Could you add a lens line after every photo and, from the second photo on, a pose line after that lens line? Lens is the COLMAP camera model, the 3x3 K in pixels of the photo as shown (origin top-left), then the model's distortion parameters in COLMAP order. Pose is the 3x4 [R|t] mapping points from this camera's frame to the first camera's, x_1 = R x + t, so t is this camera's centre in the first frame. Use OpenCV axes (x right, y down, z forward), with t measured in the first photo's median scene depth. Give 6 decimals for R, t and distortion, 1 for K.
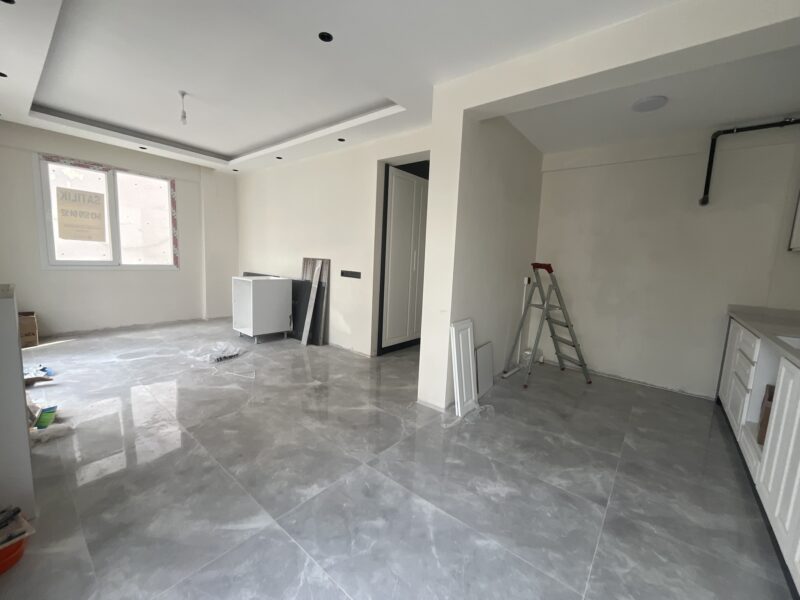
lens RADIAL K [[325.6, 0, 400.9], [0, 325.6, 300.6], [0, 0, 1]] dist [-0.000204, -0.000542]
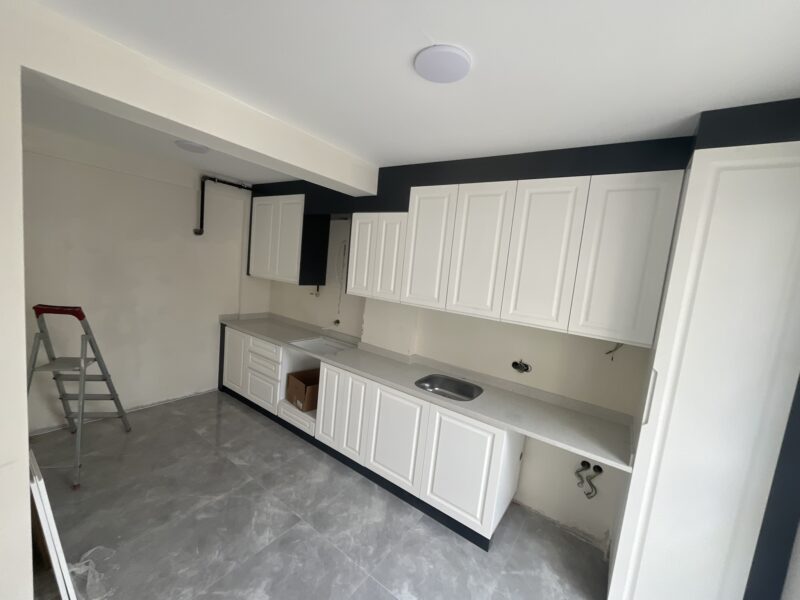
lens RADIAL K [[325.6, 0, 399.7], [0, 325.6, 297.8], [0, 0, 1]] dist [-0.000204, -0.000542]
pose [[-0.050865, -0.152646, 0.986971, -0.386306], [0.031265, 0.987523, 0.154342, -0.306823], [-0.998216, 0.038708, -0.045458, 0.461473]]
